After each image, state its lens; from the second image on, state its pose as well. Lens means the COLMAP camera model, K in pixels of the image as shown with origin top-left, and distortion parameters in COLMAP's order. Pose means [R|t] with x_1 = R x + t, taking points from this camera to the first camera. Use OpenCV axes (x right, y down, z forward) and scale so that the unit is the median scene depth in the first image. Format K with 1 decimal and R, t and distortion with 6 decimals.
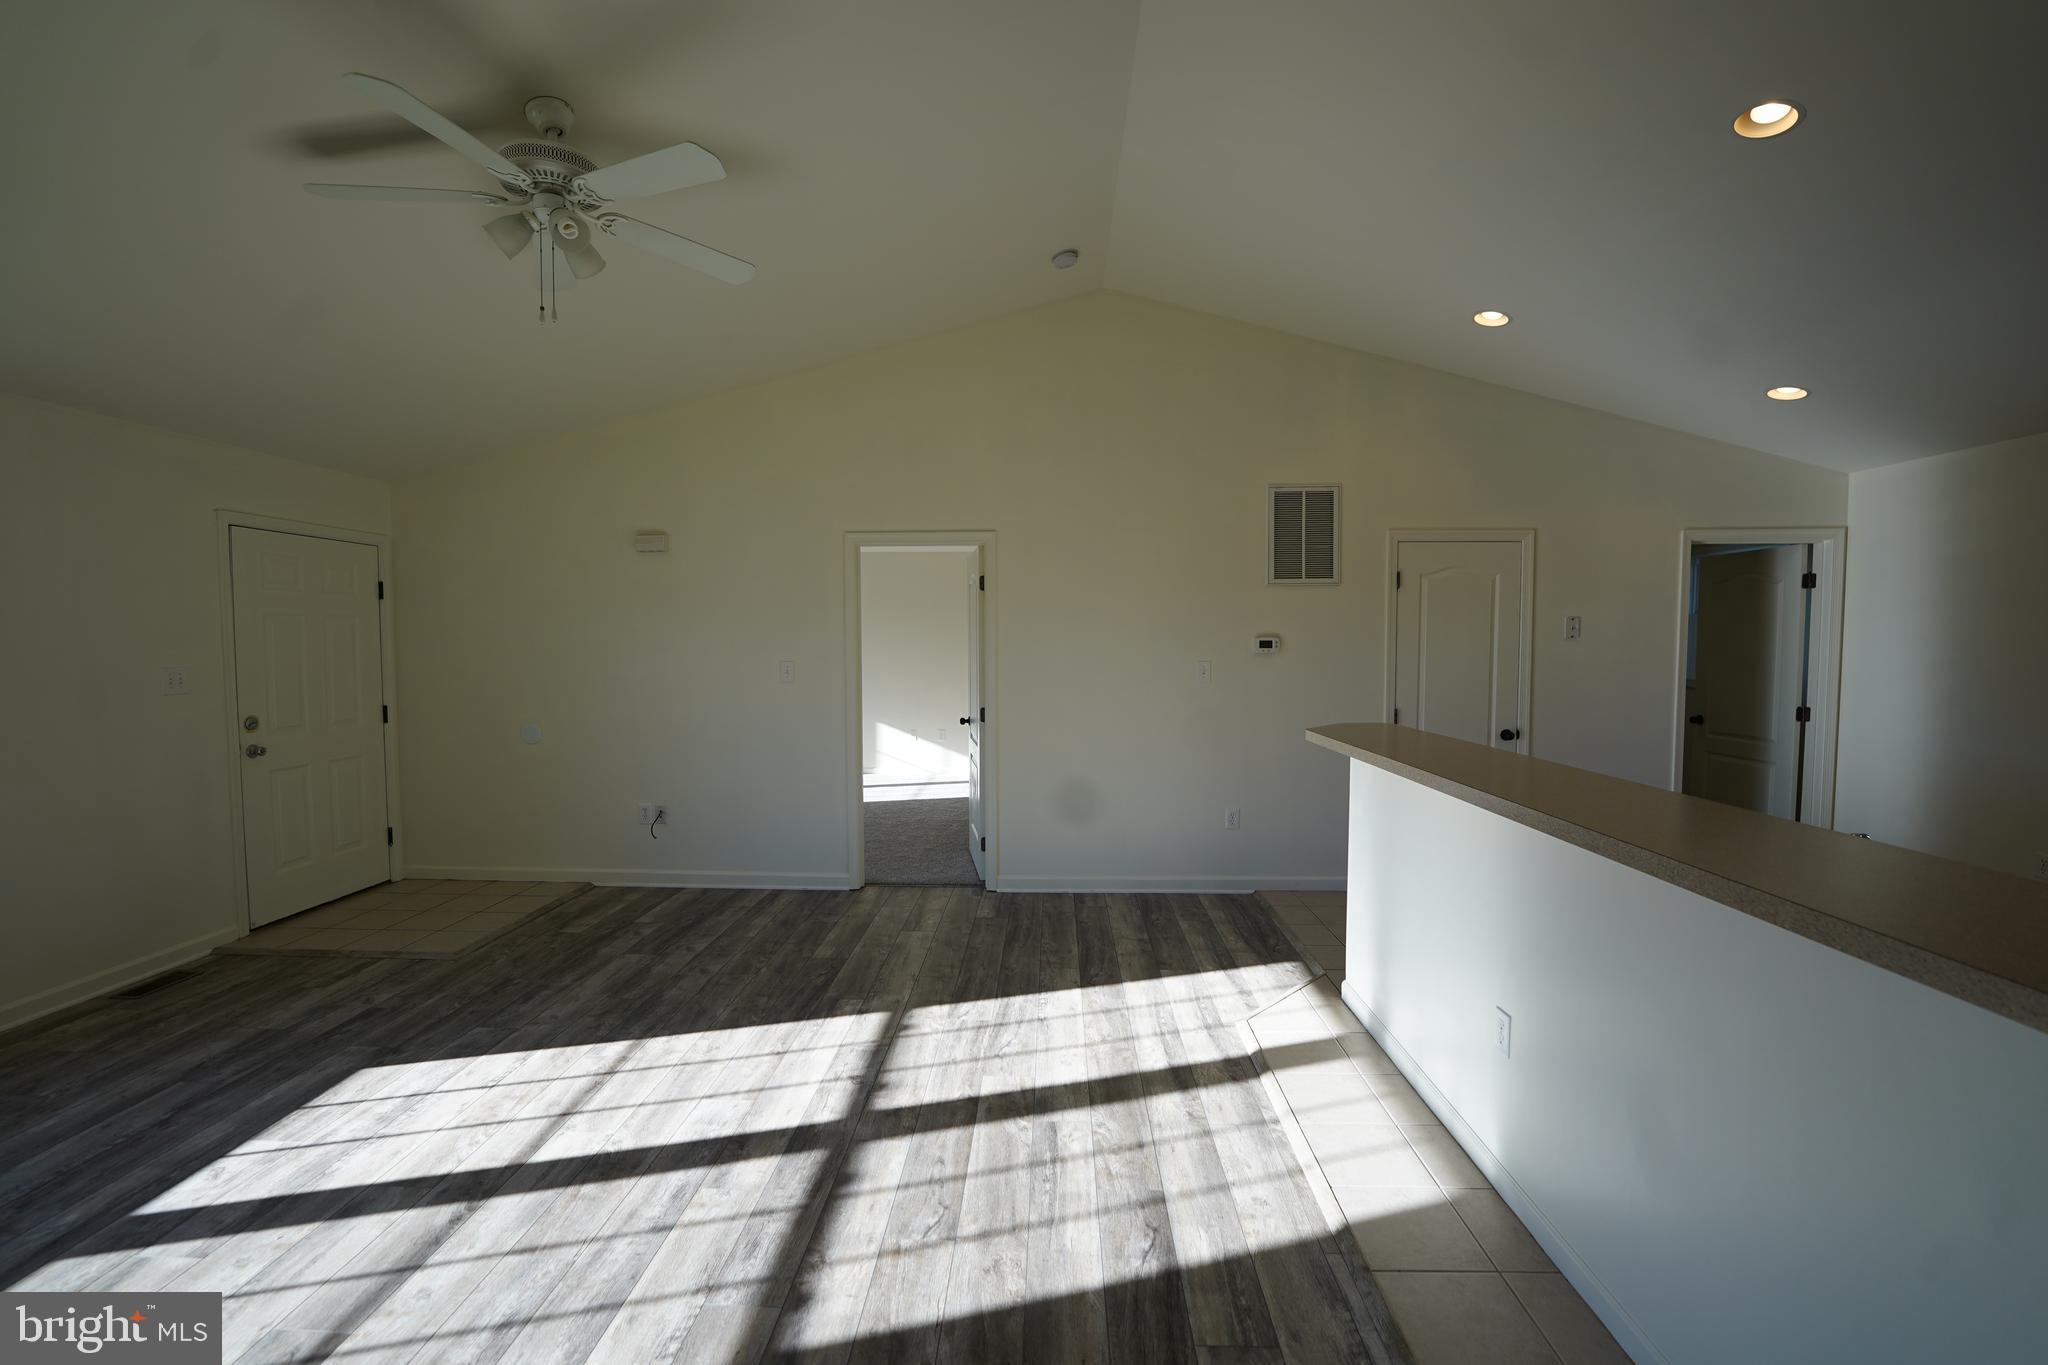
lens RADIAL K [[835.0, 0, 1023.5], [0, 835.0, 686.1], [0, 0, 1]] dist [-0.029492, 0.002848]
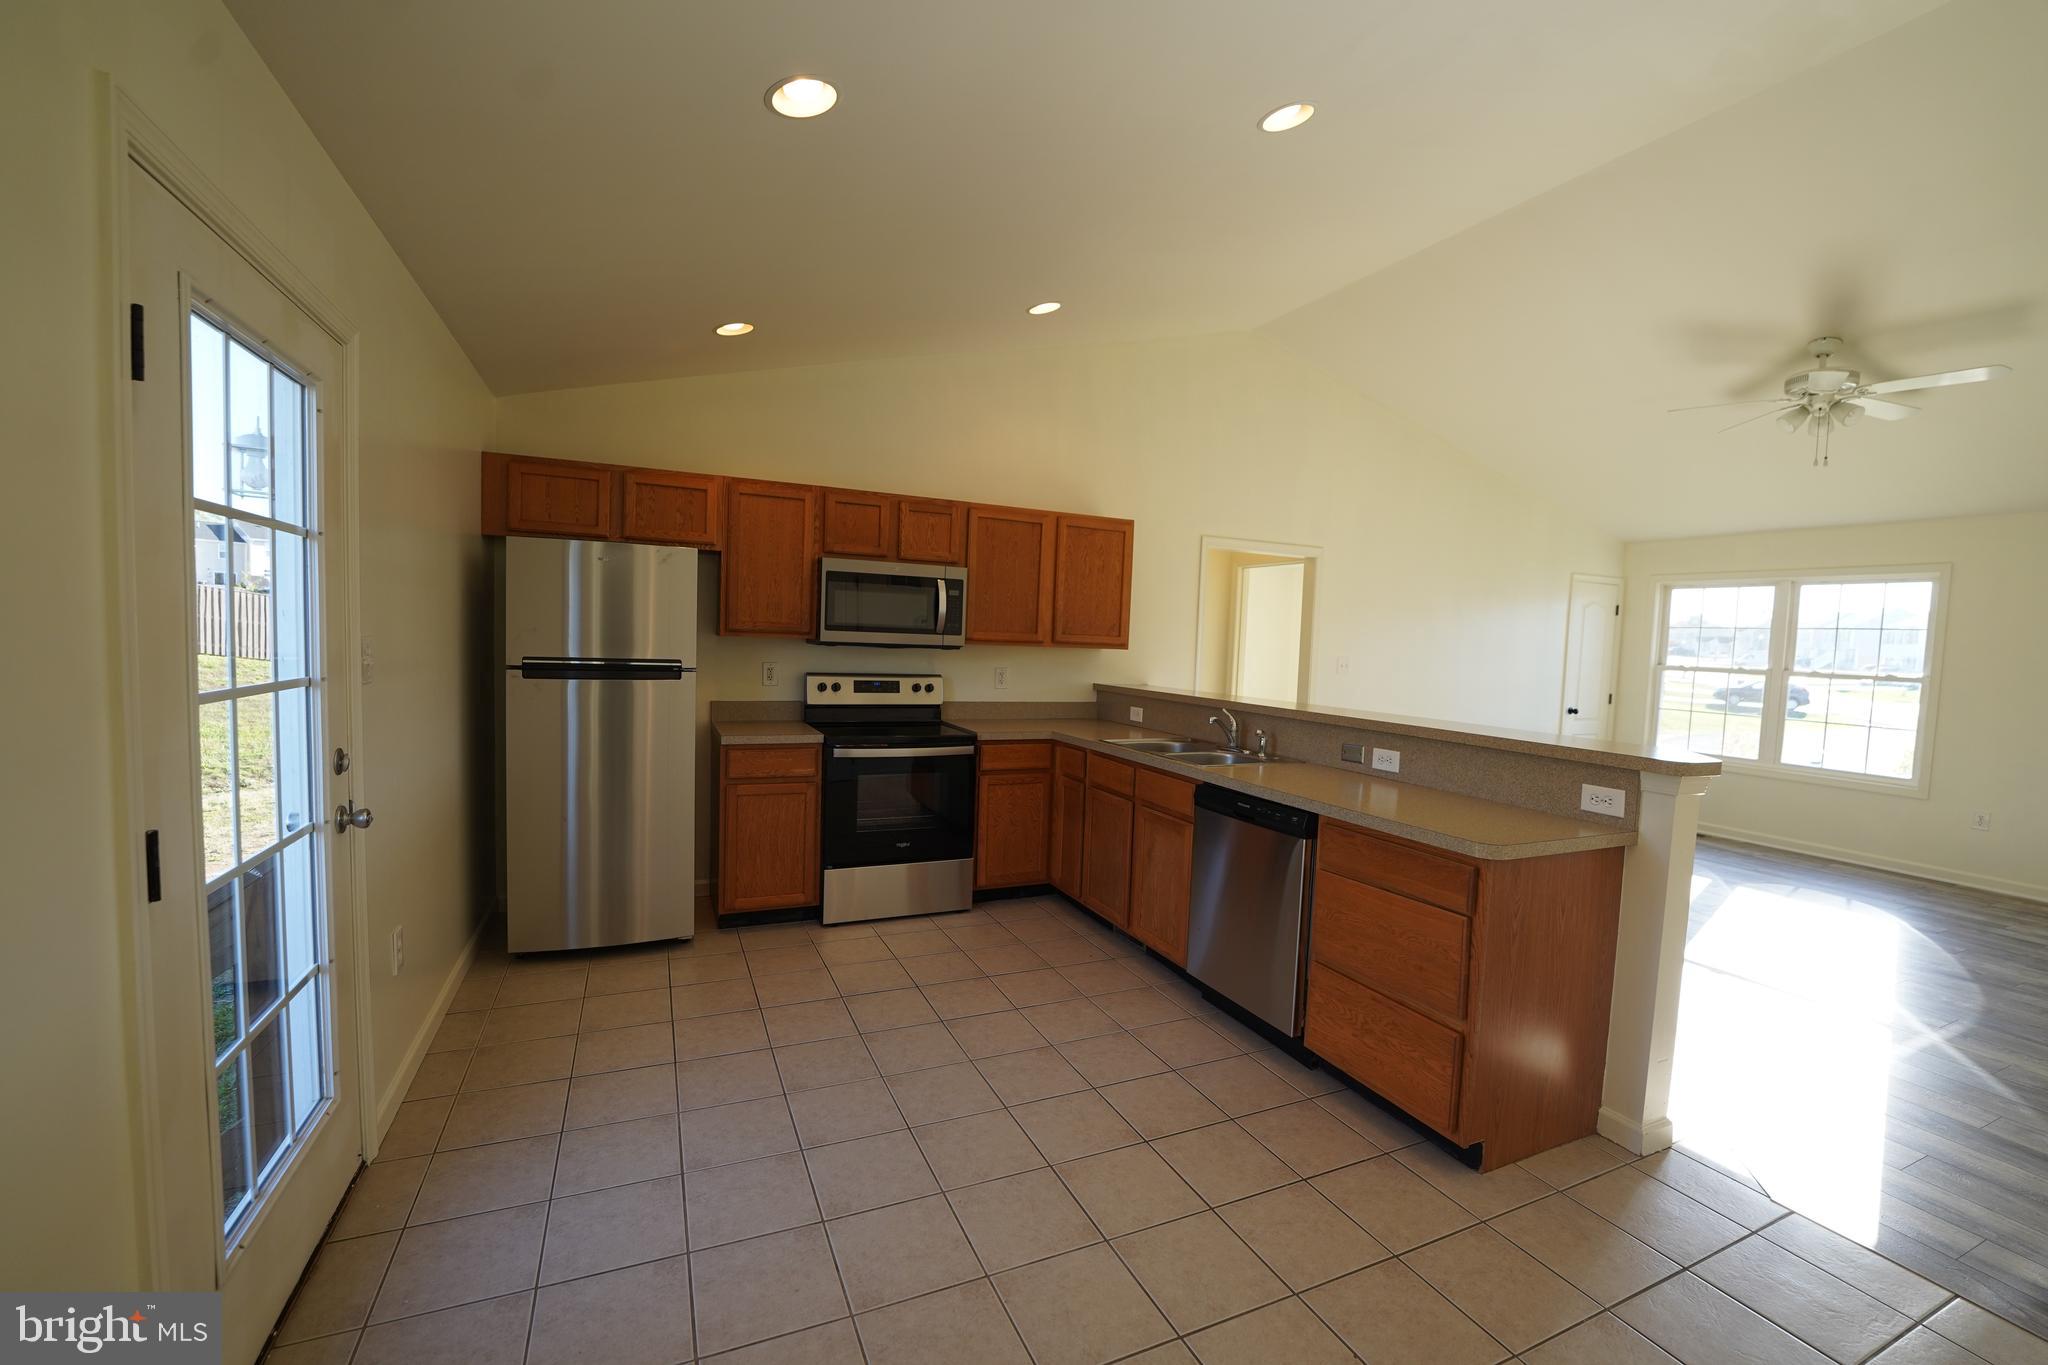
lens RADIAL K [[835.0, 0, 1023.5], [0, 835.0, 686.1], [0, 0, 1]] dist [-0.029492, 0.002848]
pose [[-0.897241, -0.004409, -0.441520, 1.287974], [-0.058598, 0.992294, 0.109171, -0.061589], [0.437636, 0.123824, -0.890585, 1.435909]]
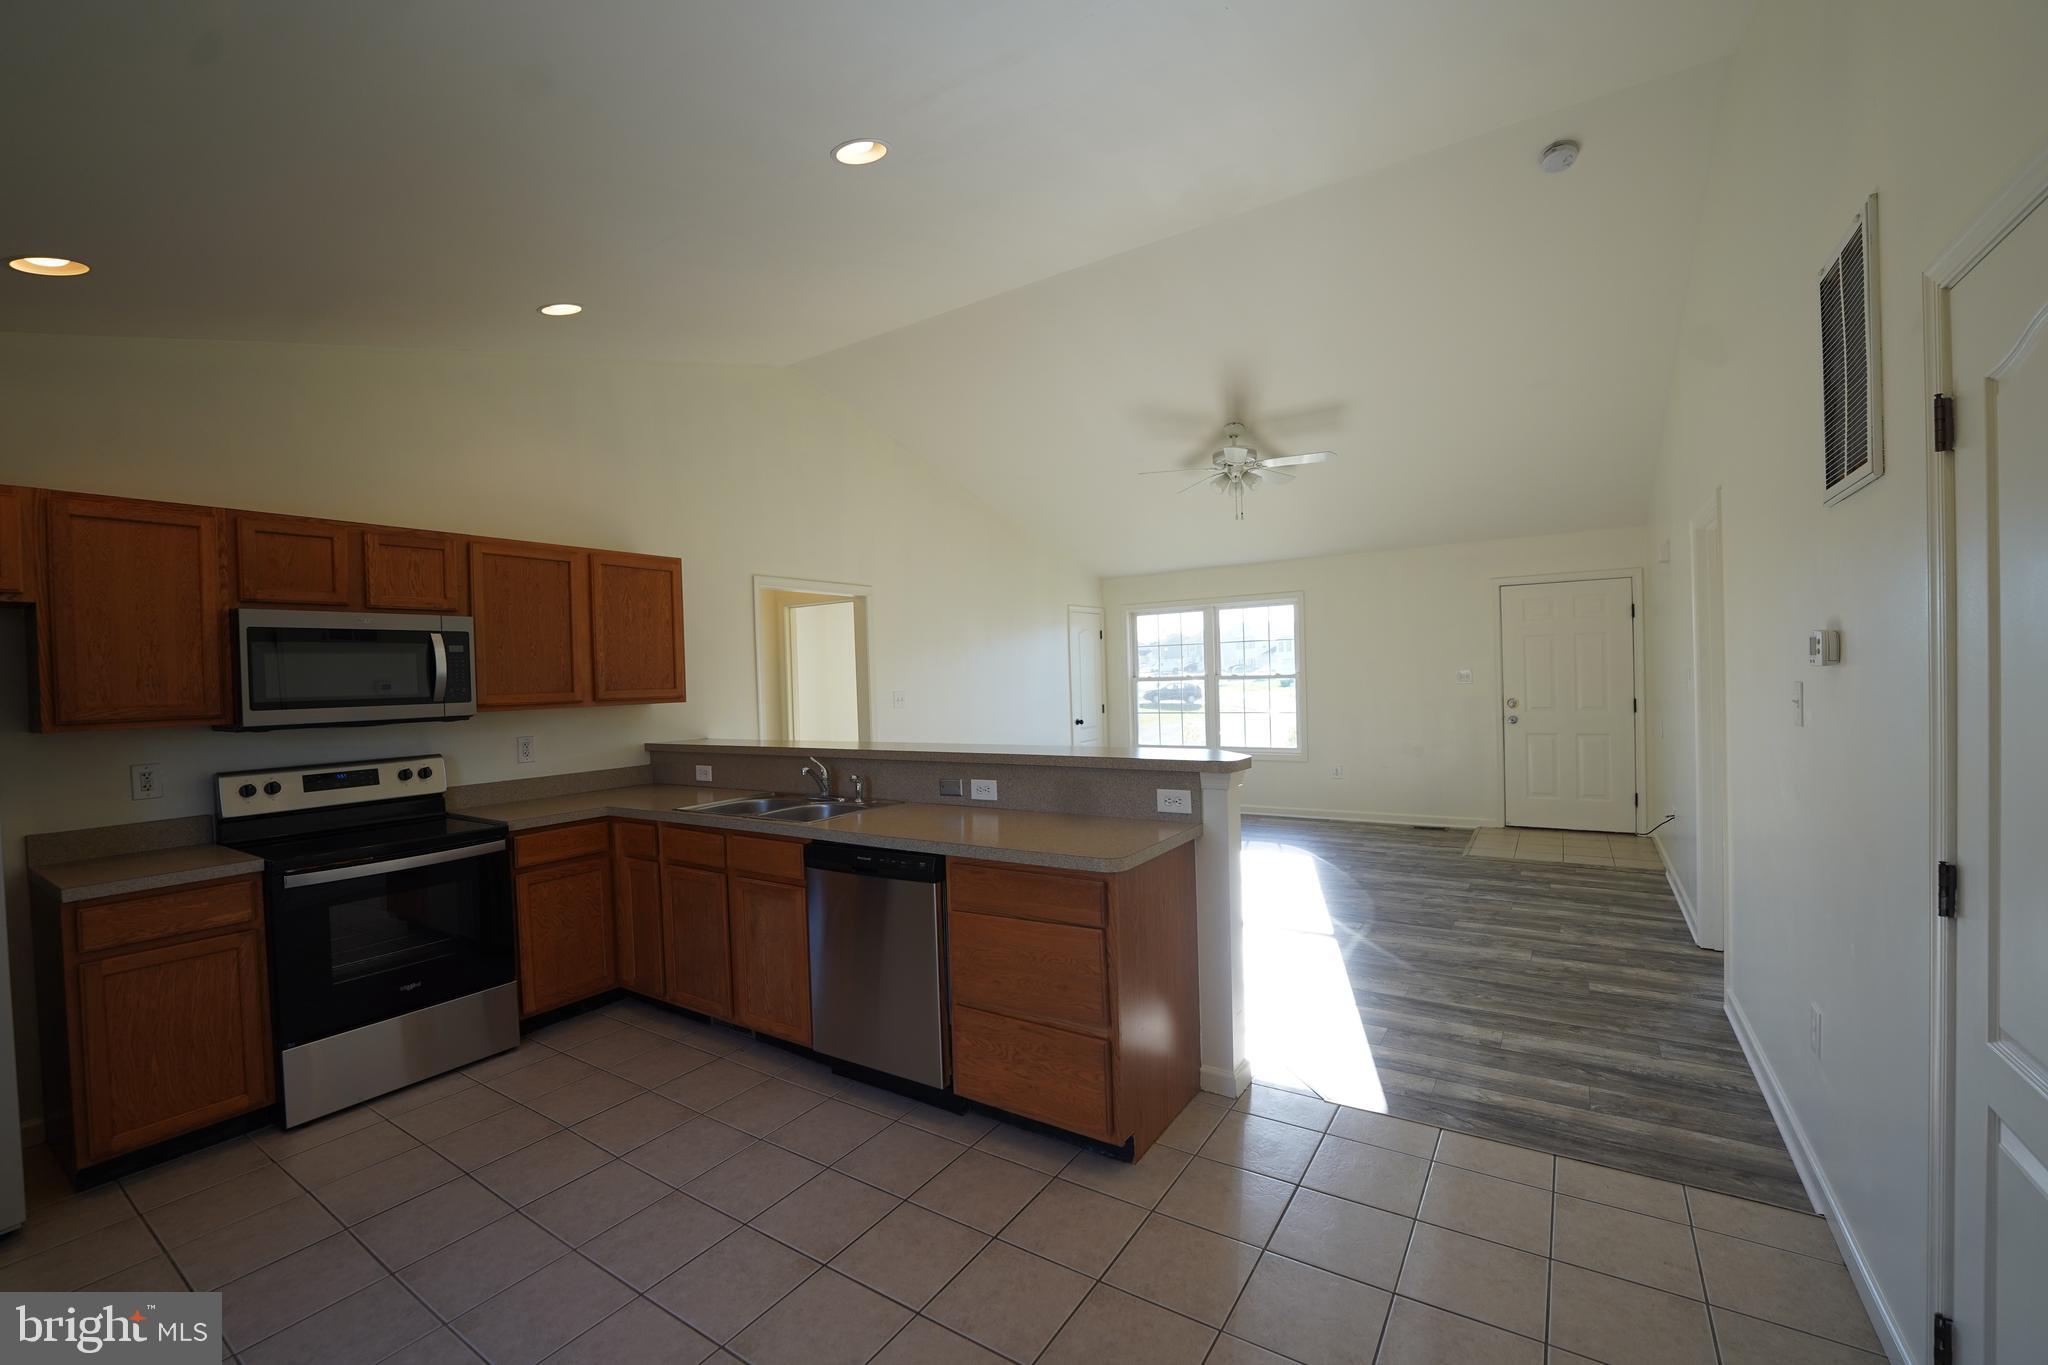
lens RADIAL K [[835.0, 0, 1023.5], [0, 835.0, 686.1], [0, 0, 1]] dist [-0.029492, 0.002848]
pose [[-0.520792, 0.030974, -0.853121, 1.314032], [-0.012764, 0.998947, 0.044060, -0.065560], [0.853588, 0.033835, -0.519849, 1.326520]]
